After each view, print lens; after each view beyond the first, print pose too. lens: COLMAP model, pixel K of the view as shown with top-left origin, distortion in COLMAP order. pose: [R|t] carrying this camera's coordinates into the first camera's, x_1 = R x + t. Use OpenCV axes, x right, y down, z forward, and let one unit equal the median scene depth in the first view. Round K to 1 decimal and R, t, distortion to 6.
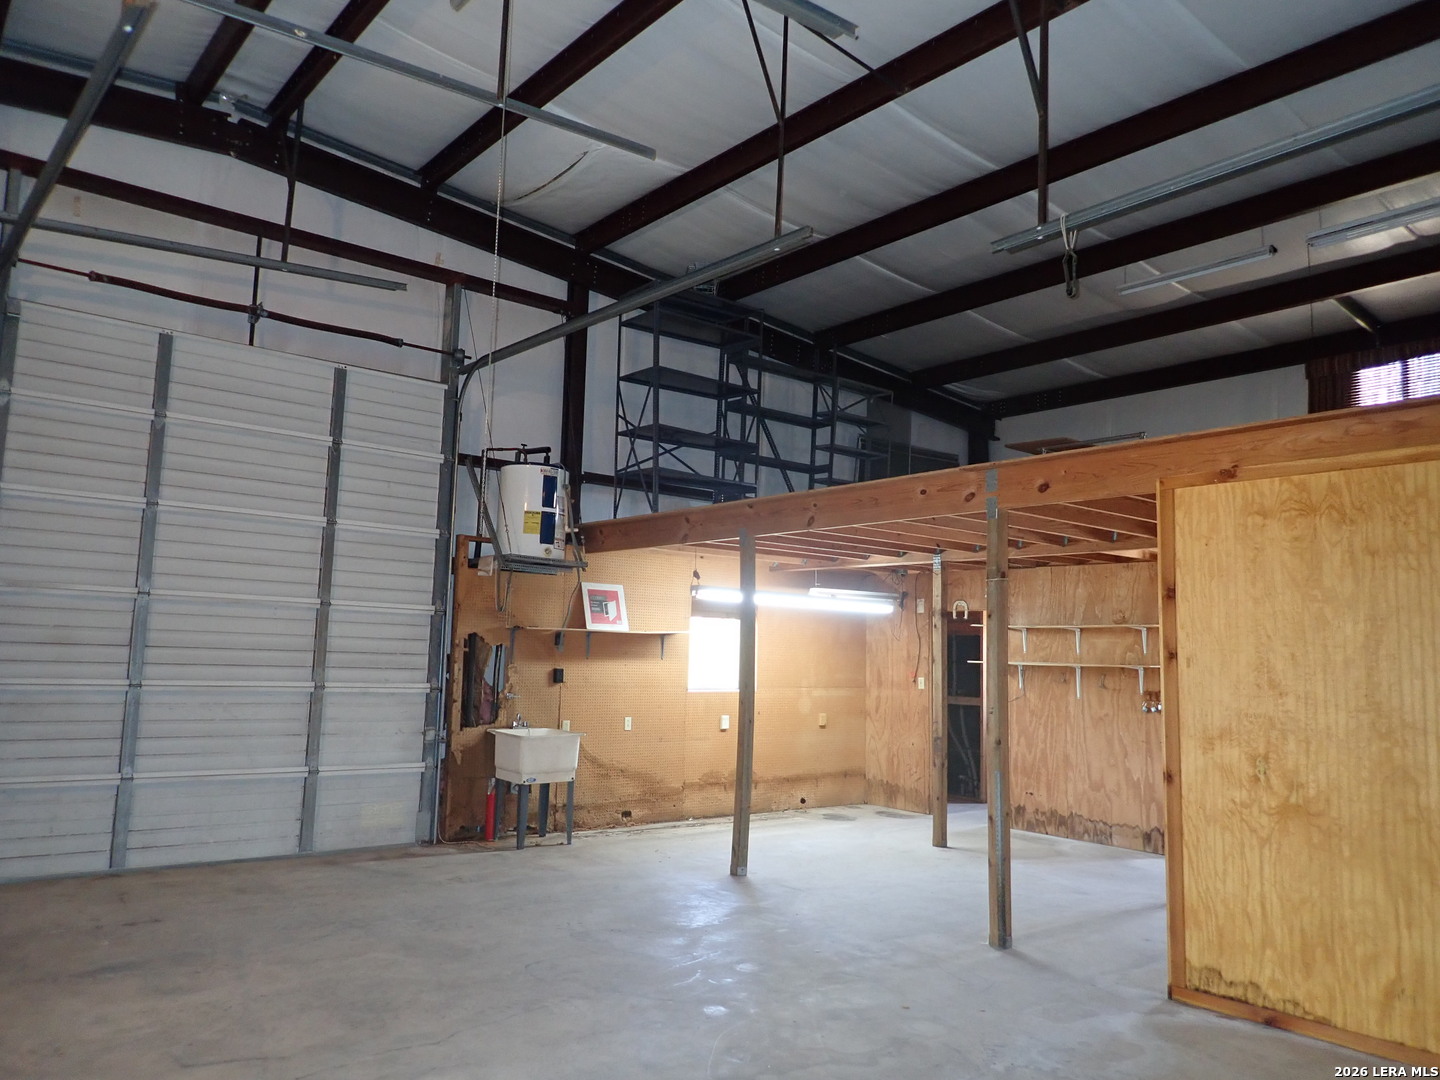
lens RADIAL K [[1083.7, 0, 720.0], [0, 1083.7, 540.0], [0, 0, 1]] dist [-0.001066, -0.002939]
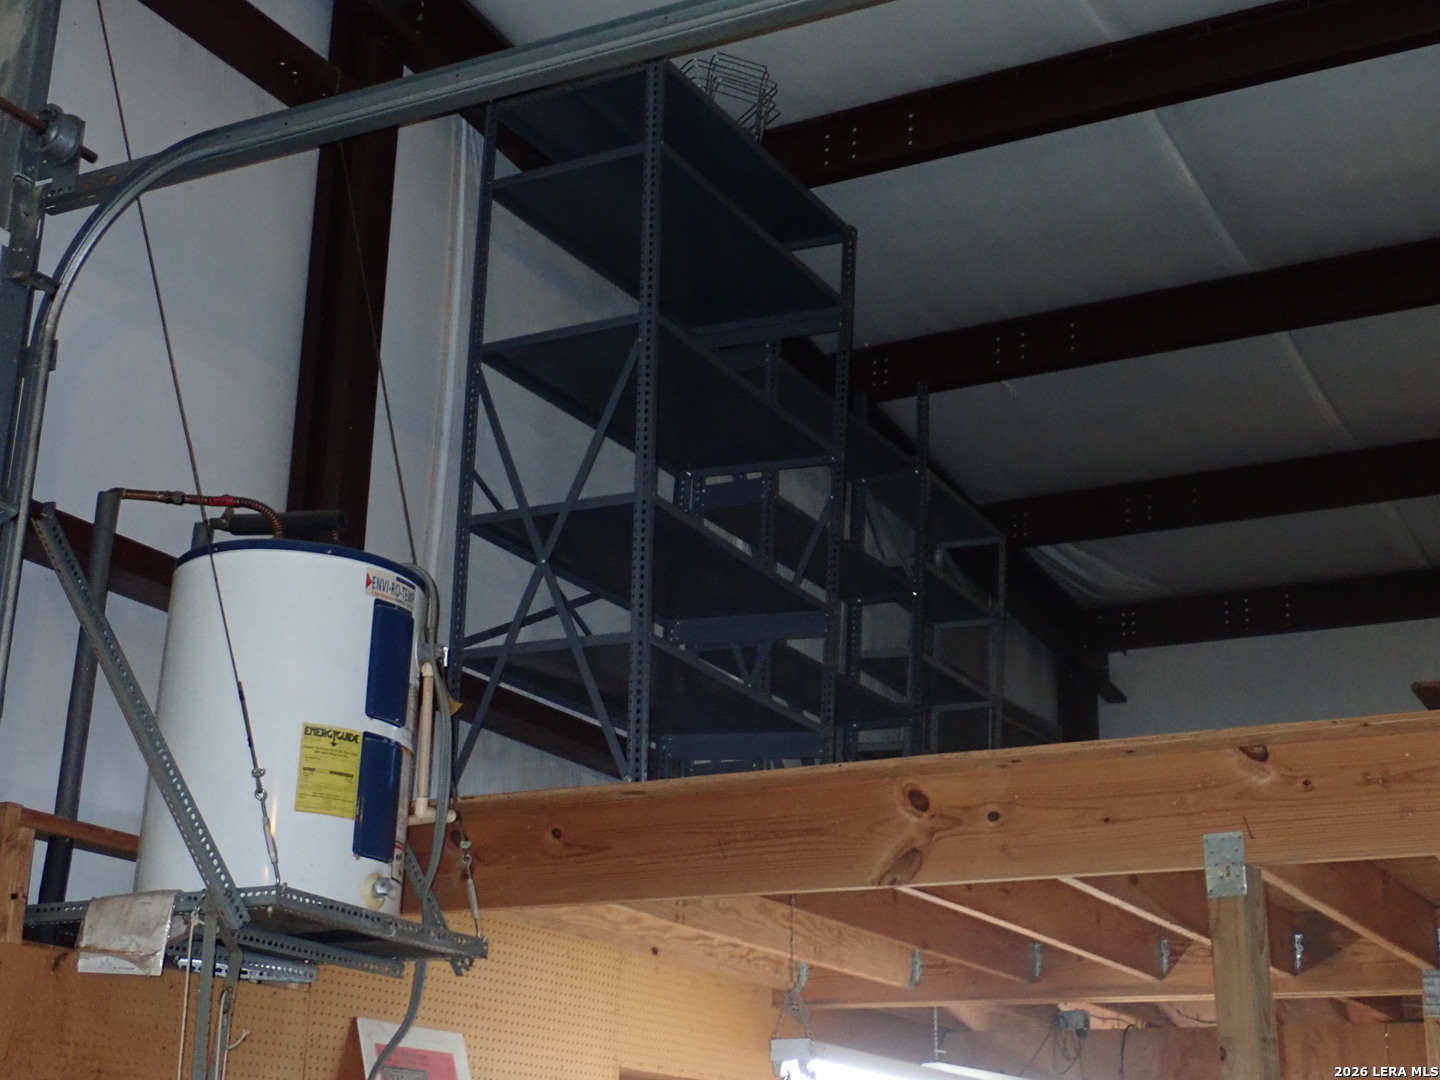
lens RADIAL K [[2148.5, 0, 720.0], [0, 2148.5, 540.0], [0, 0, 1]] dist [0.018890, 0.002513]
pose [[0.925101, 0.114799, 0.361951, -0.277327], [-0.041133, 0.977892, -0.205025, 0.030981], [-0.377486, 0.174781, 0.909371, 0.480627]]
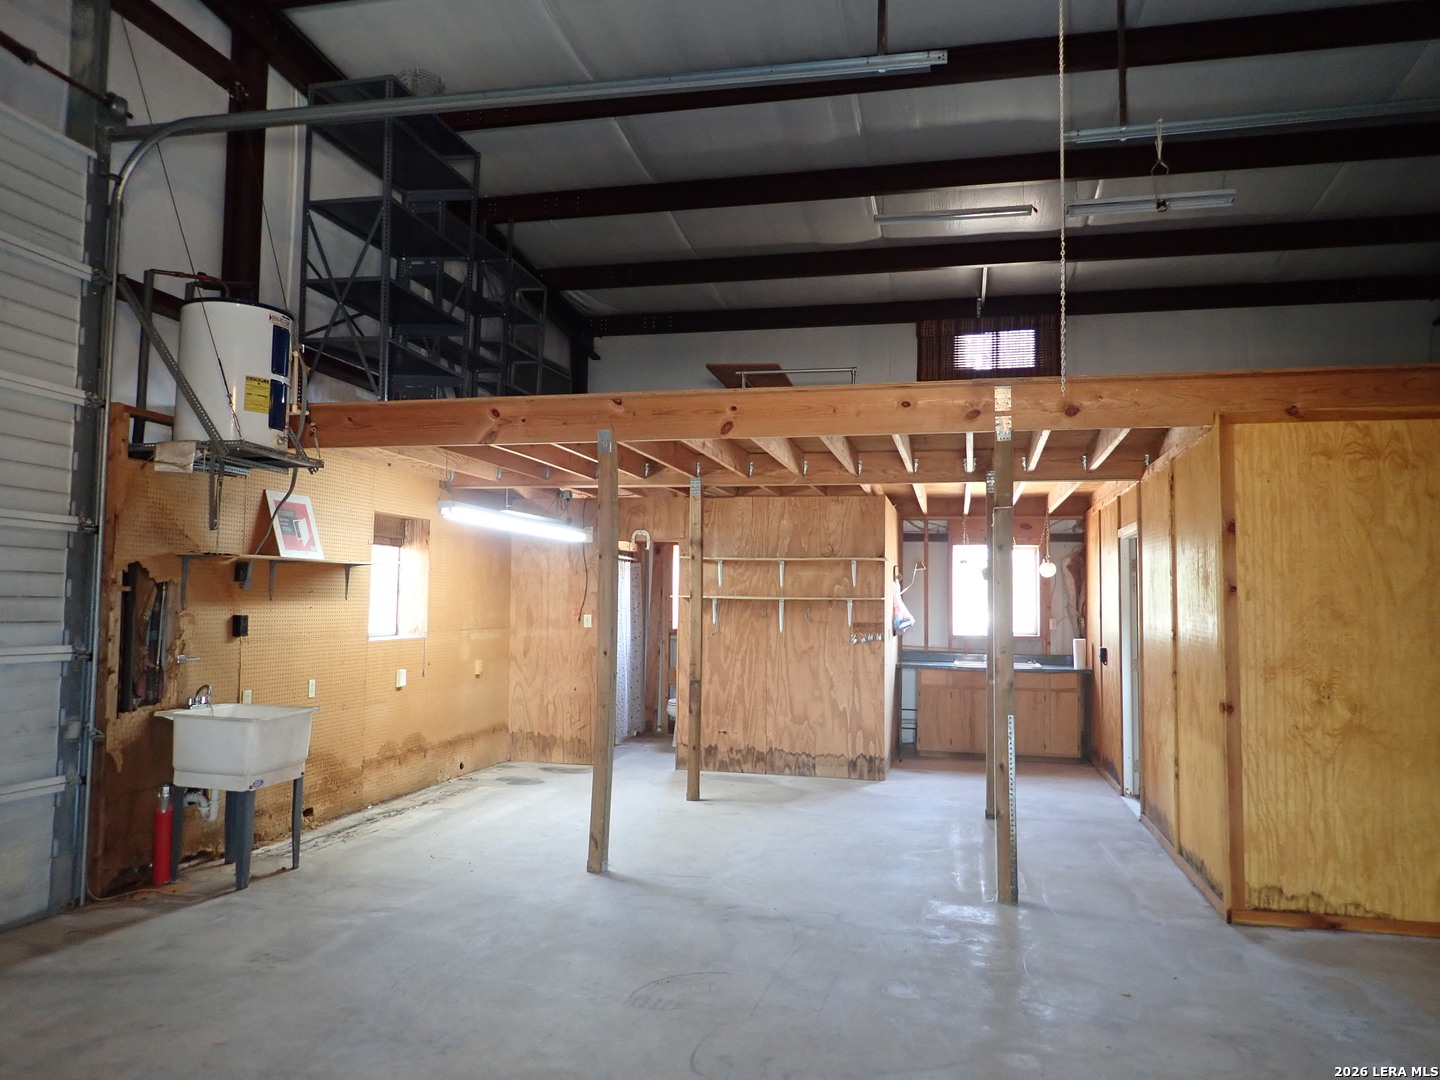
lens RADIAL K [[1066.9, 0, 720.0], [0, 1066.9, 540.0], [0, 0, 1]] dist [-0.005736, -0.002477]
pose [[0.785492, 0.018497, 0.618595, -0.347322], [-0.056838, 0.997485, 0.042345, 0.027975], [-0.616256, -0.068421, 0.784568, 0.312785]]
